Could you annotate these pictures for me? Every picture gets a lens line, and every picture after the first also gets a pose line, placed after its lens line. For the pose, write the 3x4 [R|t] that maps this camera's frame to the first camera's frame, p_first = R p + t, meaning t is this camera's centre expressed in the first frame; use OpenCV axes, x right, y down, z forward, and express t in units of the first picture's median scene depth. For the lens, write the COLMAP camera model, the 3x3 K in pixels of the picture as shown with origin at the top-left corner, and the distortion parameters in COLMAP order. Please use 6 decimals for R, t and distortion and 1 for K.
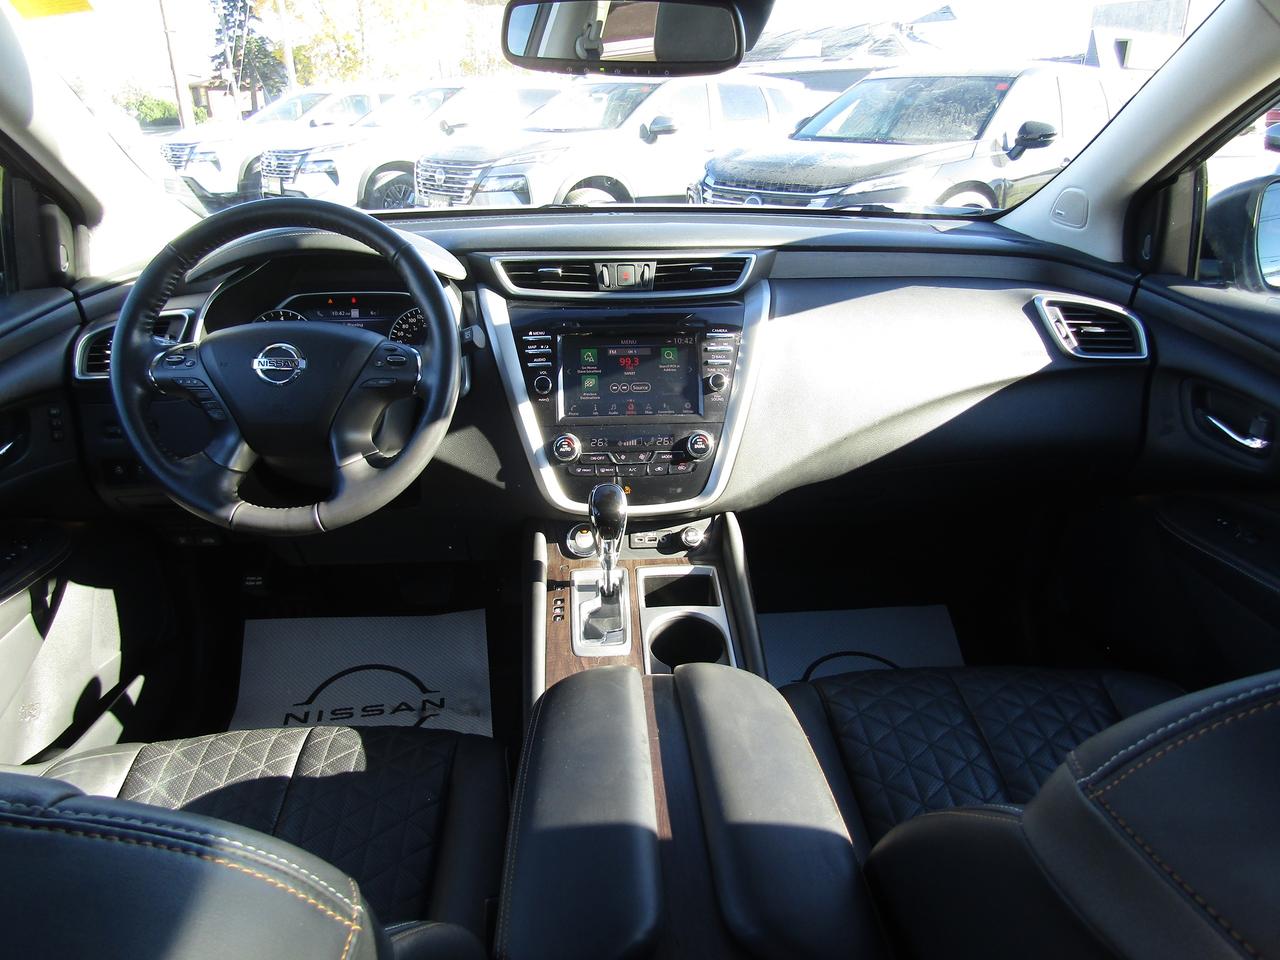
lens RADIAL K [[938.5, 0, 640.0], [0, 938.5, 480.0], [0, 0, 1]] dist [-0.000829, 0.007033]
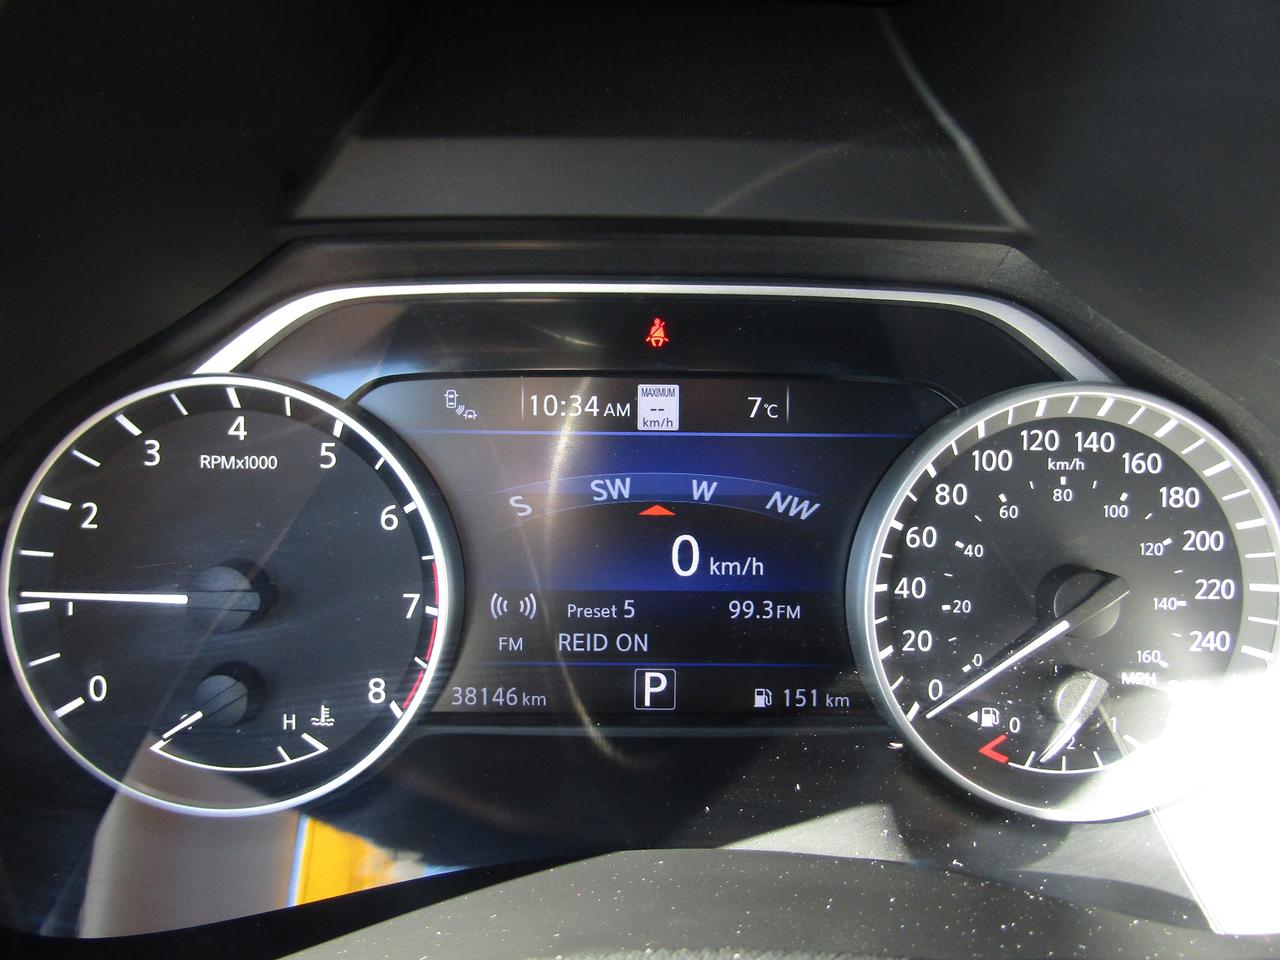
lens RADIAL K [[924.6, 0, 640.0], [0, 924.6, 480.0], [0, 0, 1]] dist [0.020552, 0.000921]
pose [[0.998540, 0.037307, -0.039061, -0.320269], [-0.037432, 0.999296, -0.002479, -0.174895], [0.038941, 0.003937, 0.999234, 0.885620]]
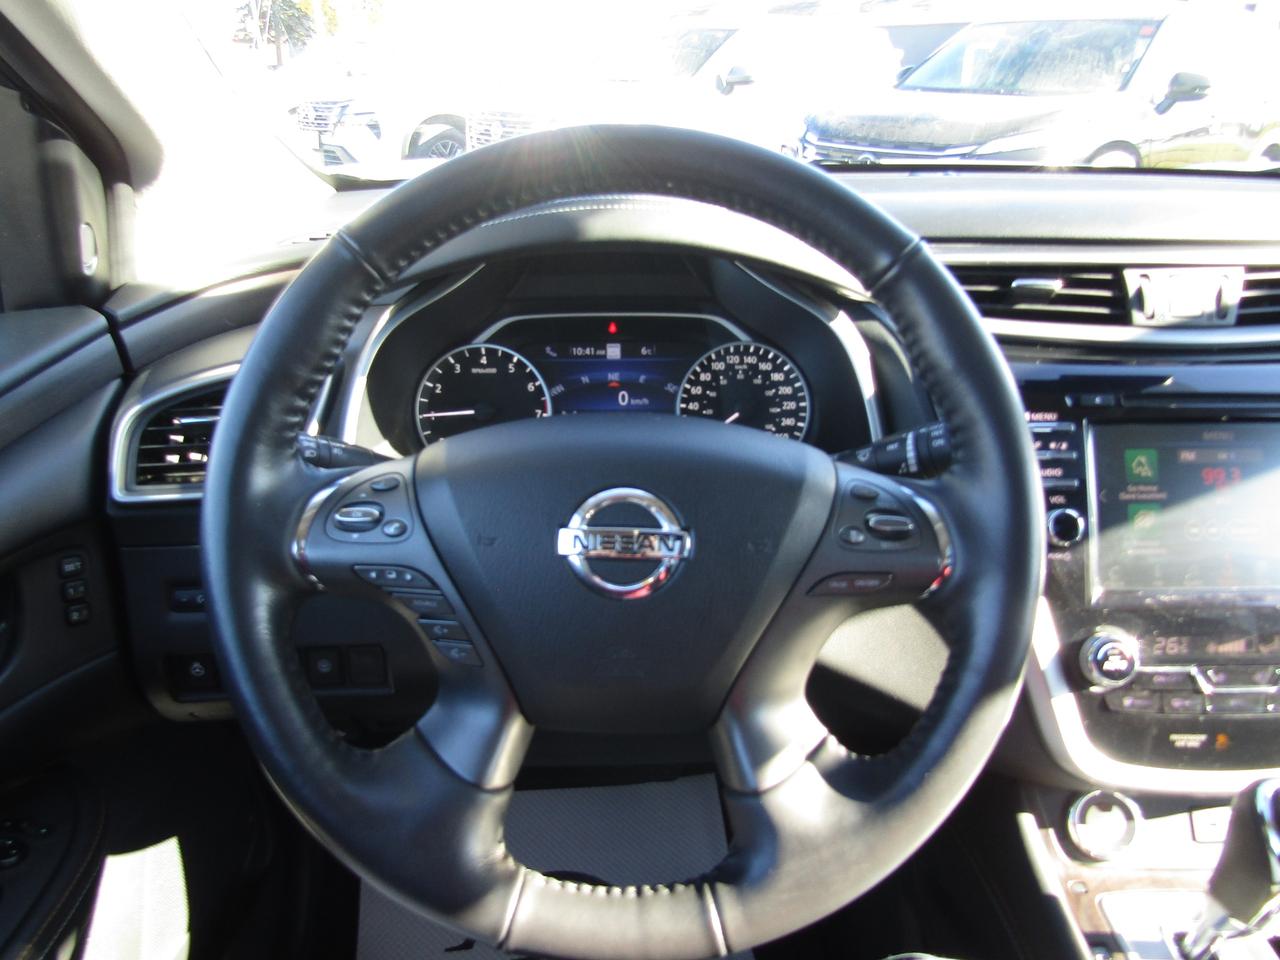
lens RADIAL K [[938.5, 0, 640.0], [0, 938.5, 480.0], [0, 0, 1]] dist [-0.000829, 0.007033]
pose [[0.999629, 0.017281, -0.021062, -0.294185], [-0.016452, 0.999108, 0.038898, -0.132753], [0.021716, -0.038537, 0.999021, 0.480991]]
